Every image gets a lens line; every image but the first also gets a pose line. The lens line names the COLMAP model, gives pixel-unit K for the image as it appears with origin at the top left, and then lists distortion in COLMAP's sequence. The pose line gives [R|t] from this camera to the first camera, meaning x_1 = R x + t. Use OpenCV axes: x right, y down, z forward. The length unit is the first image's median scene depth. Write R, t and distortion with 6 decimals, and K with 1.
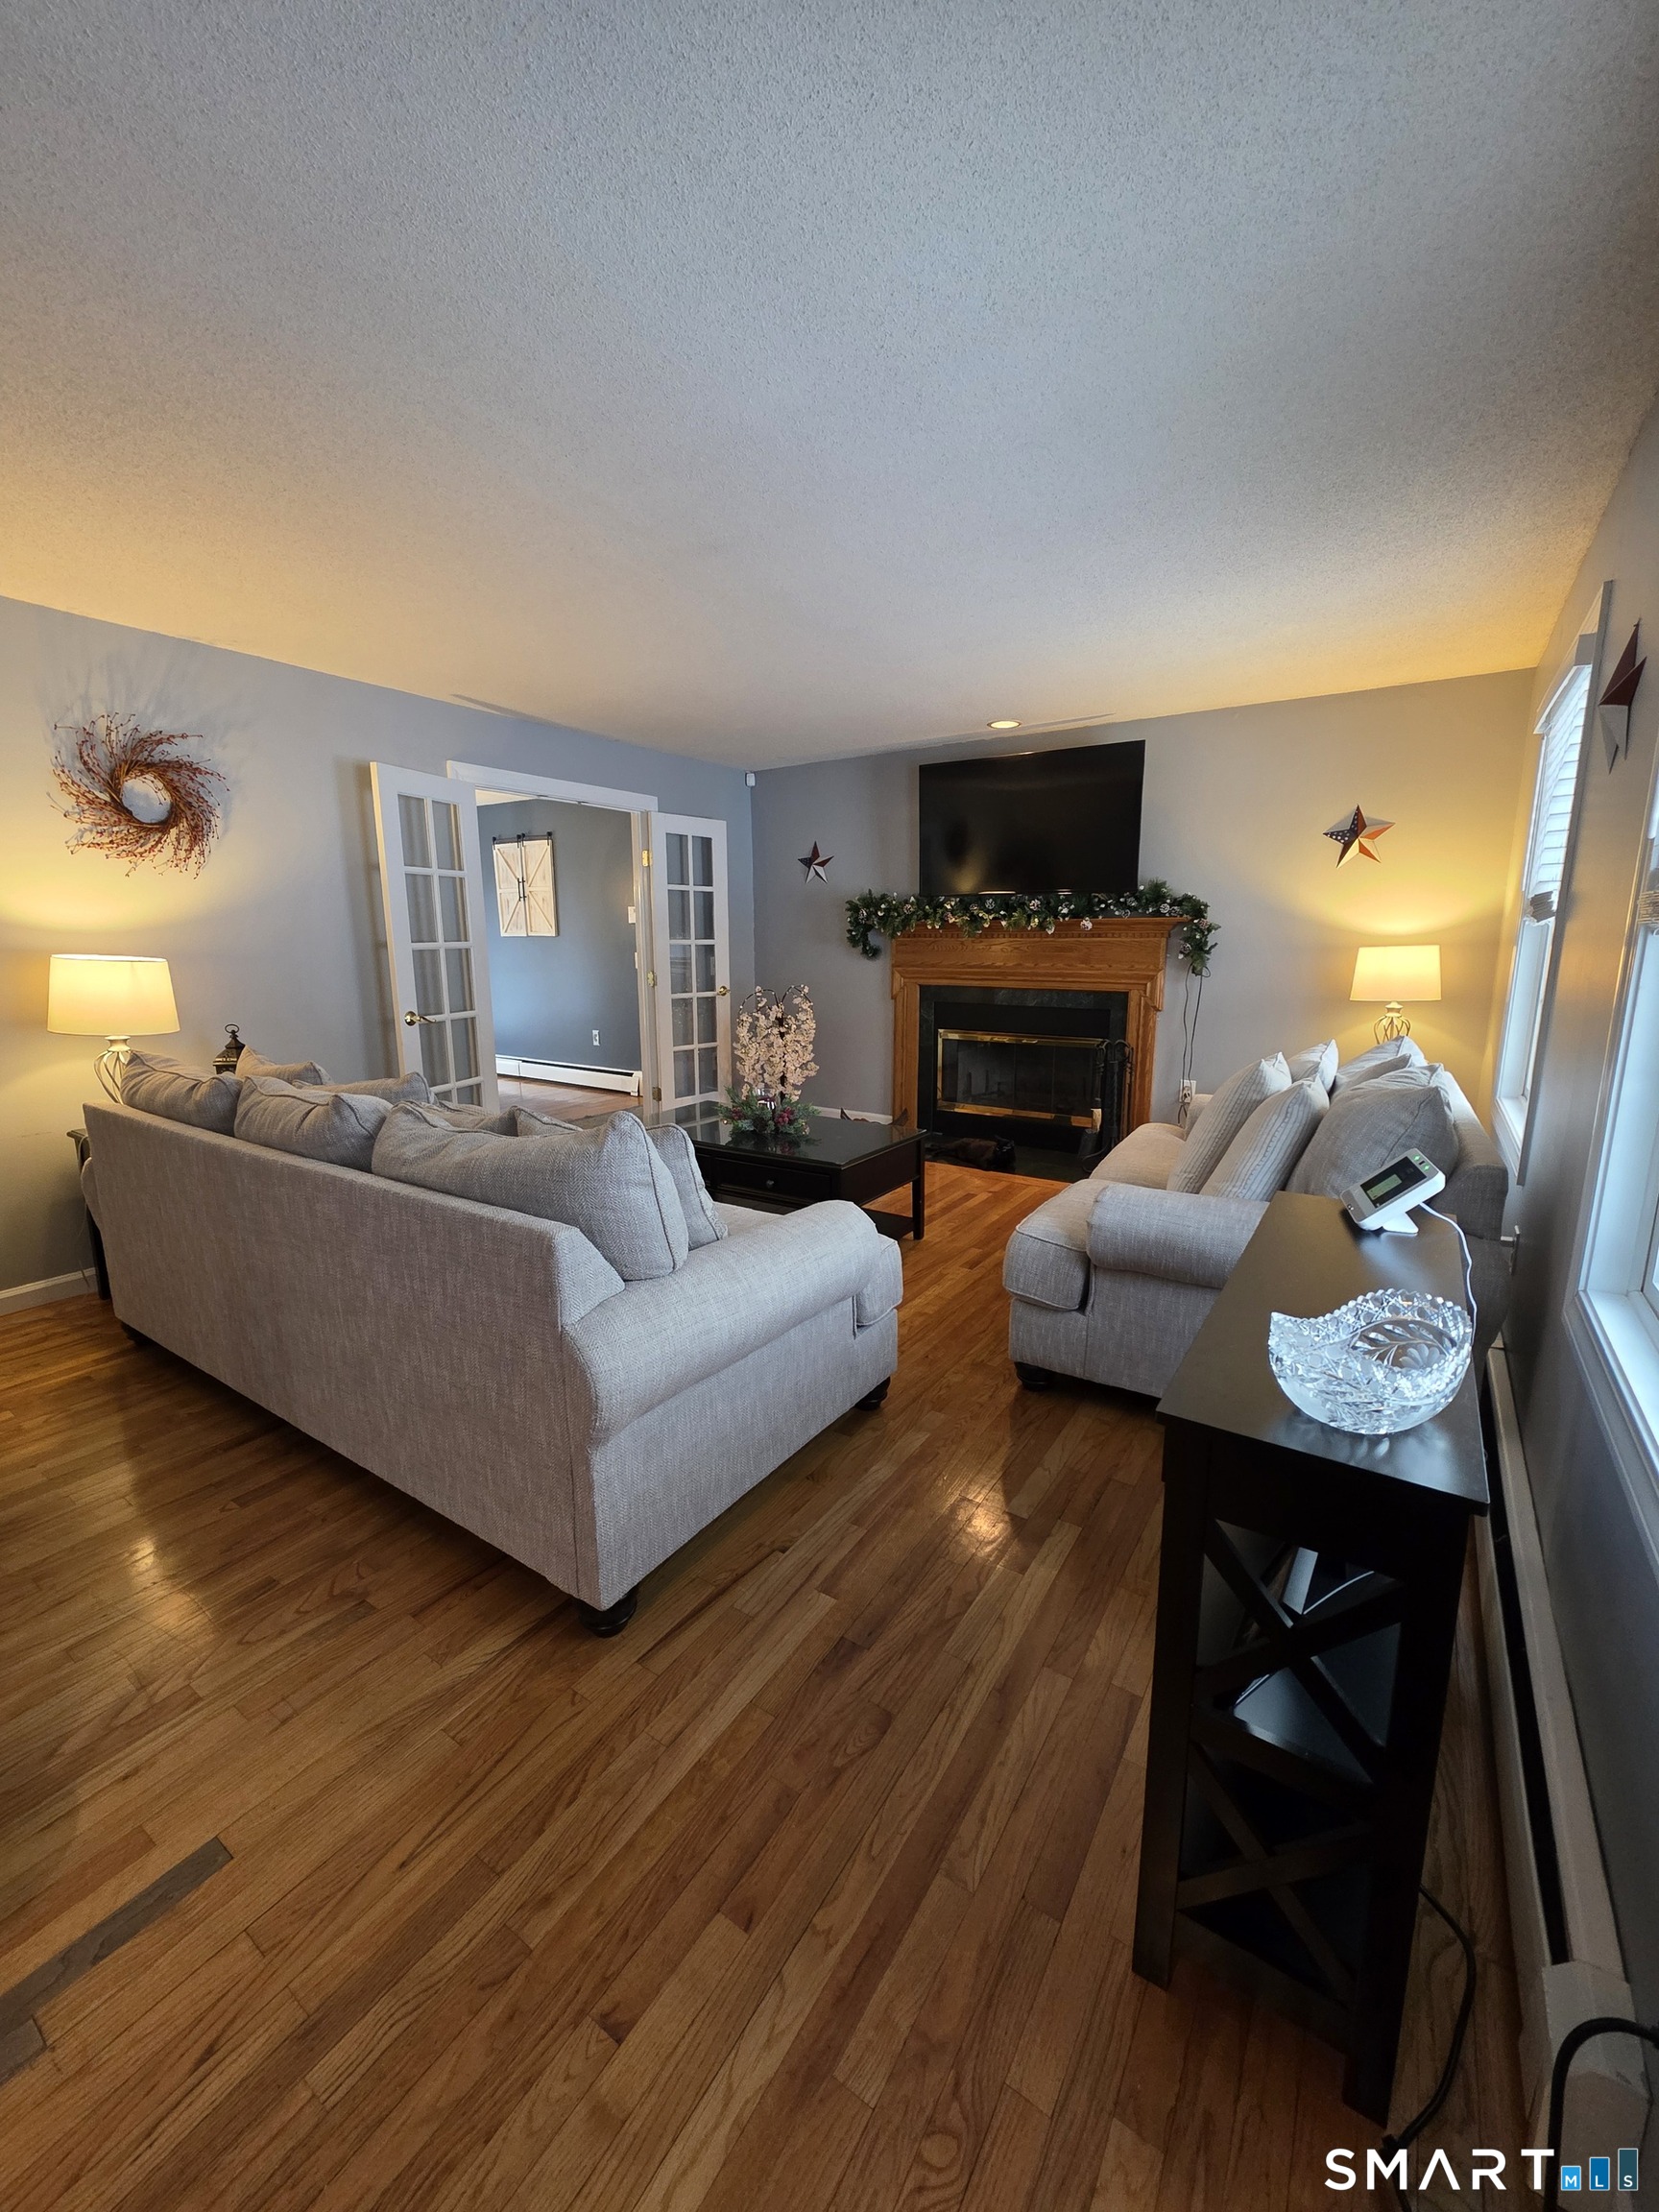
lens RADIAL K [[881.4, 0, 829.9], [0, 881.4, 1108.6], [0, 0, 1]] dist [-0.000077, 0.000113]
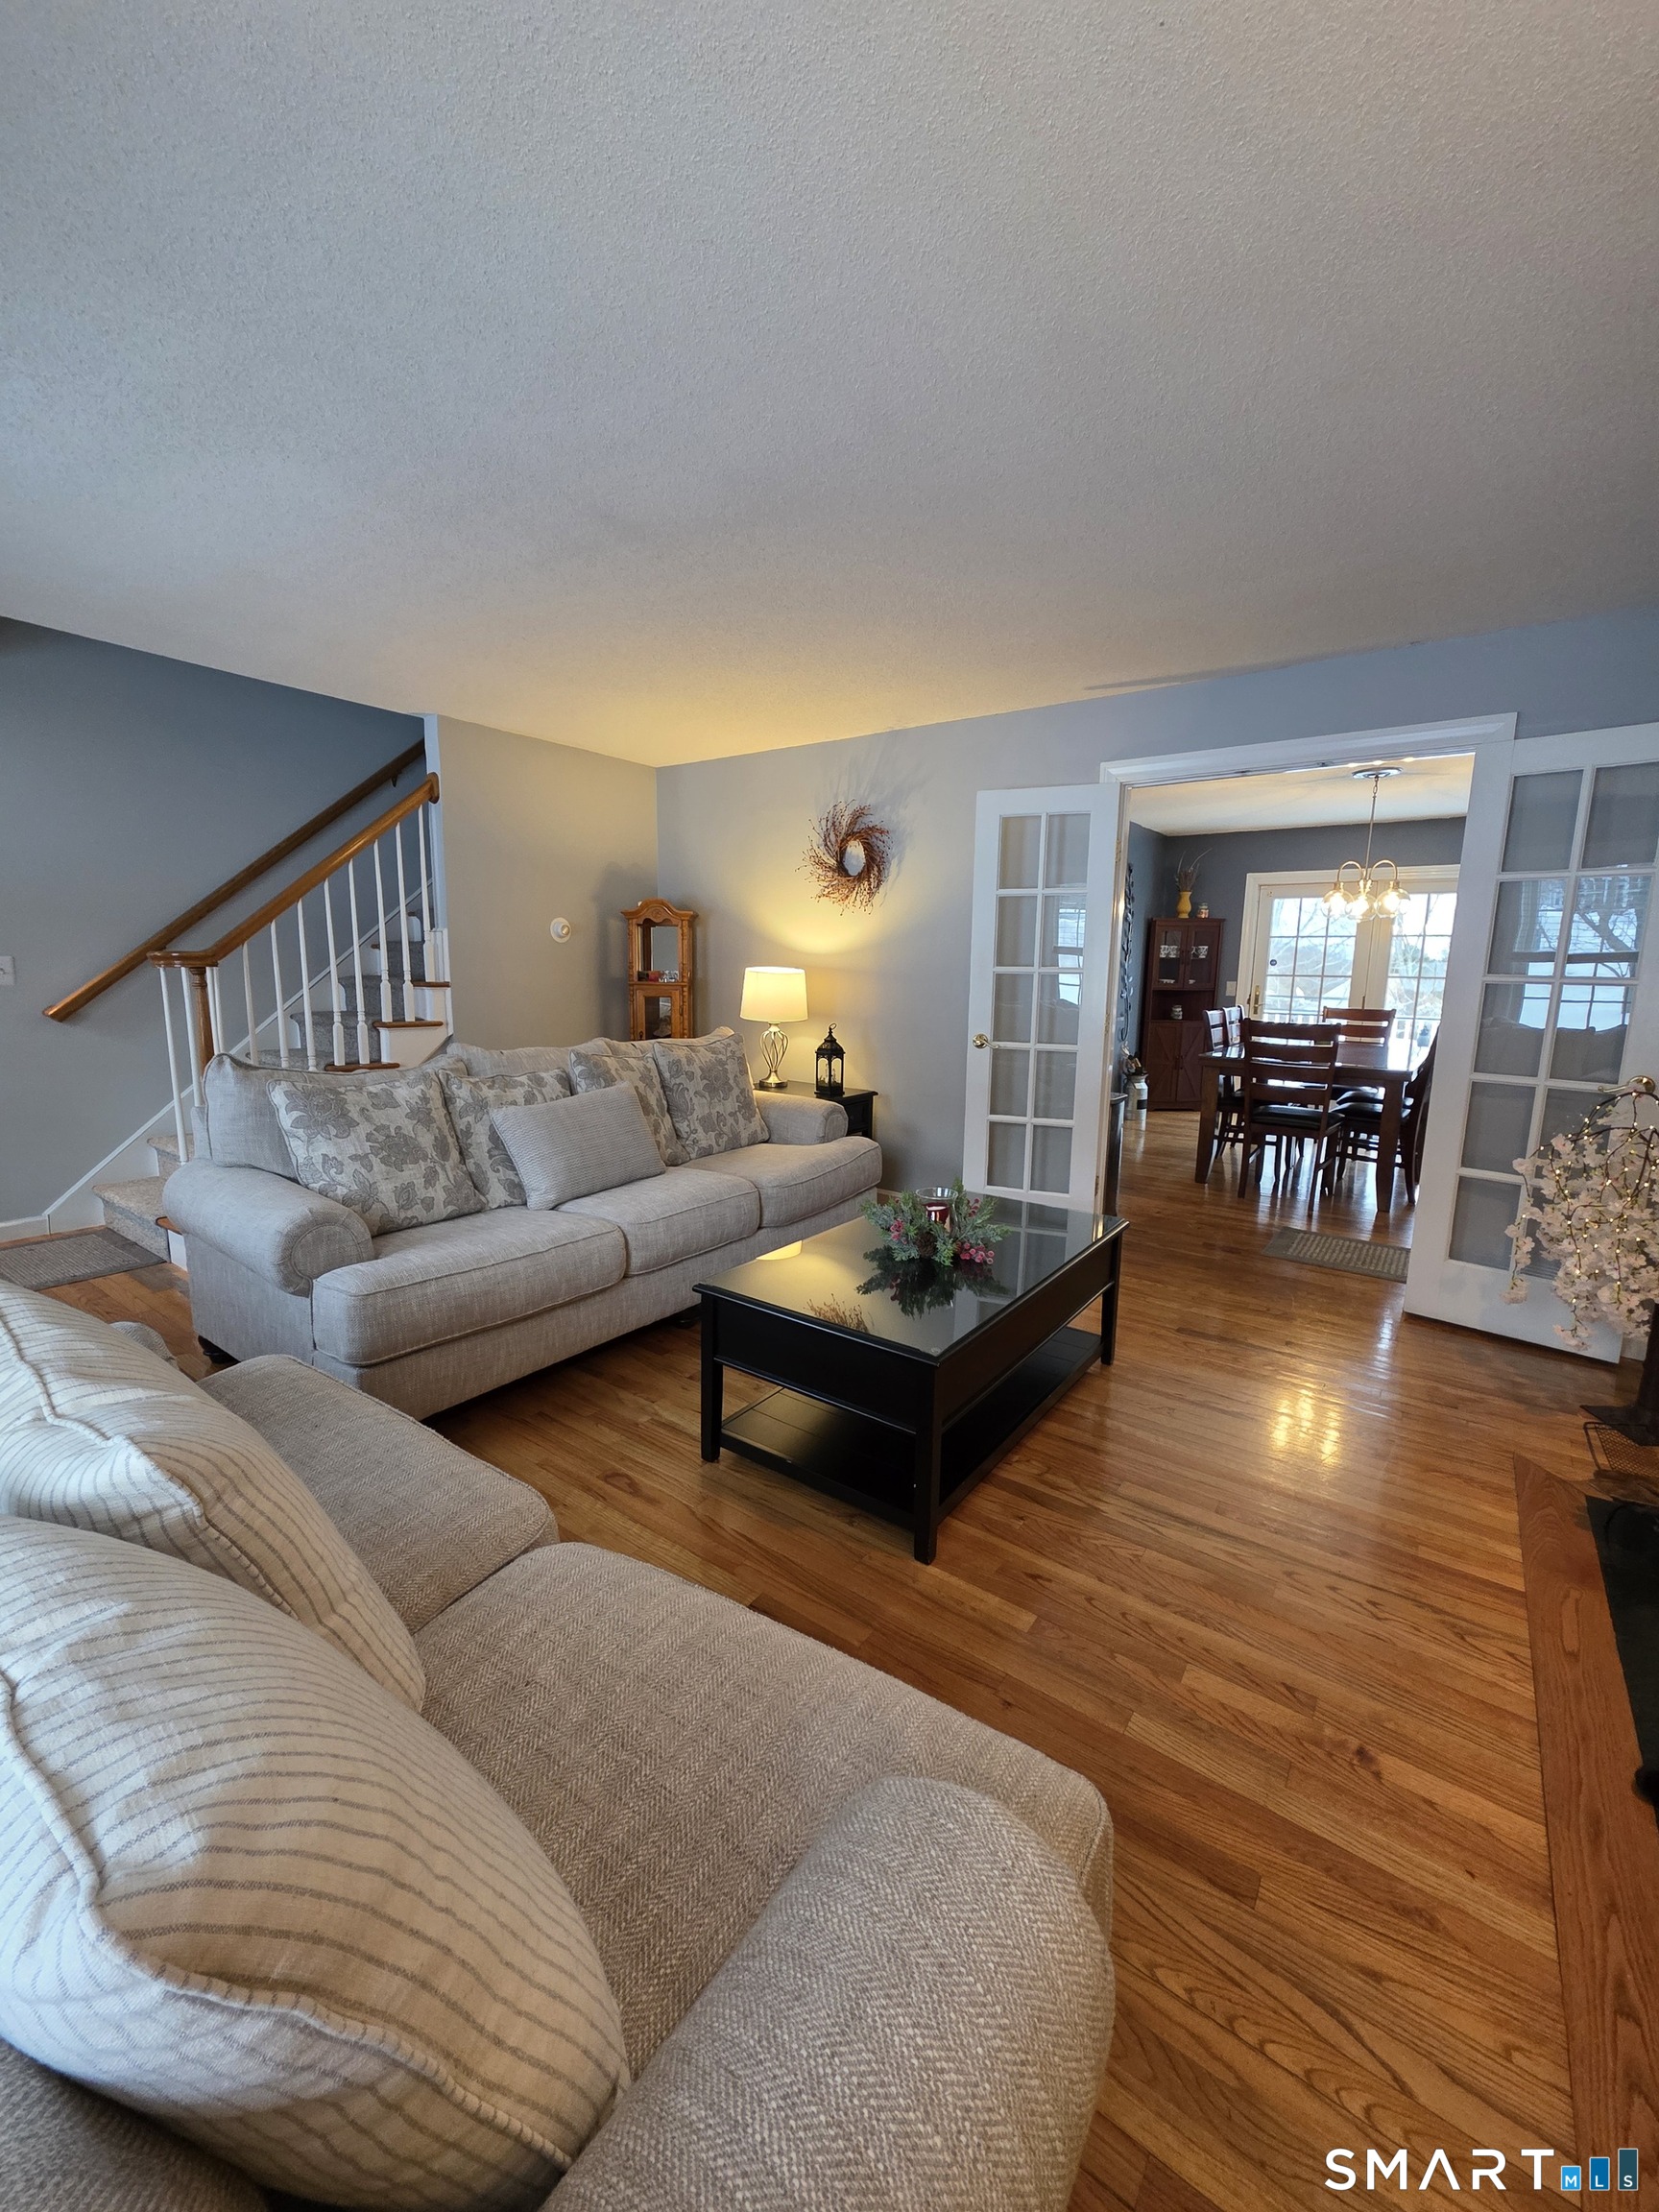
lens RADIAL K [[881.4, 0, 826.8], [0, 881.4, 1107.1], [0, 0, 1]] dist [-0.000077, 0.000113]
pose [[-0.025252, 0.167333, -0.985577, 0.614946], [-0.201223, 0.964862, 0.168971, -0.189947], [0.979220, 0.202587, 0.009306, 0.966057]]
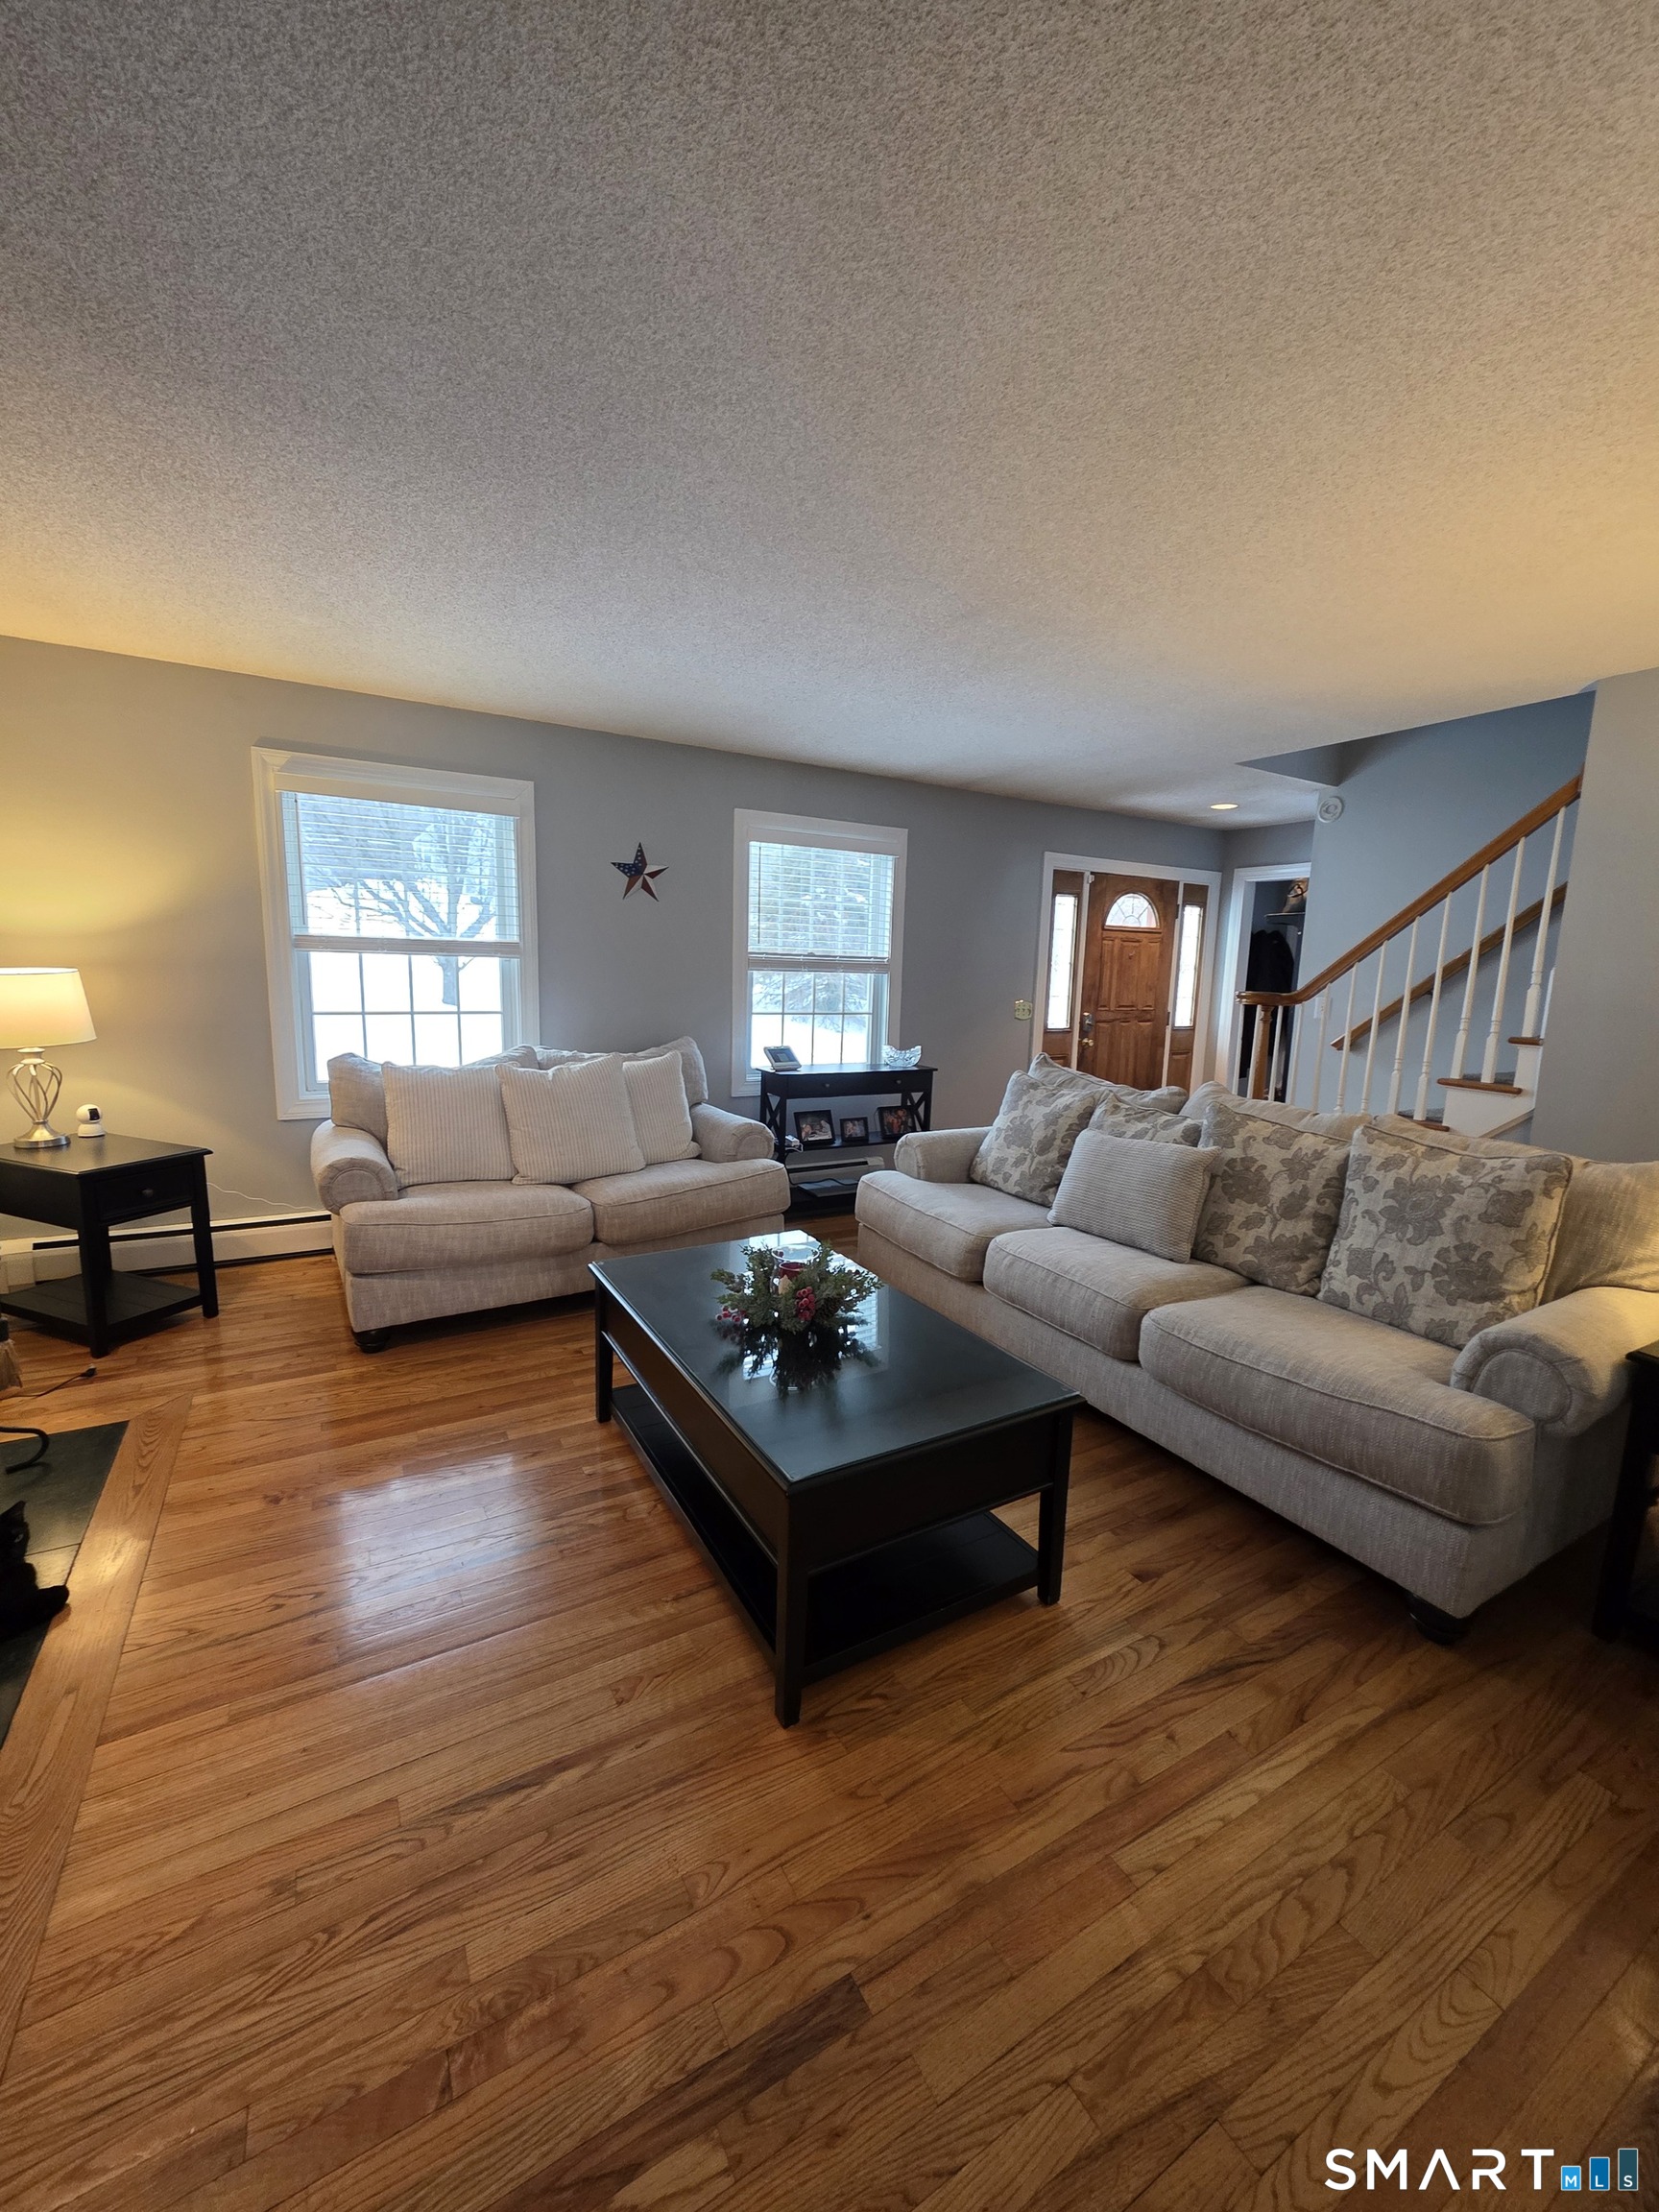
lens RADIAL K [[881.4, 0, 833.1], [0, 881.4, 1110.5], [0, 0, 1]] dist [-0.000077, 0.000113]
pose [[-0.901411, -0.090263, 0.423450, -0.352689], [0.057425, 0.944462, 0.323565, -0.316165], [-0.429139, 0.315981, -0.846165, 1.556296]]
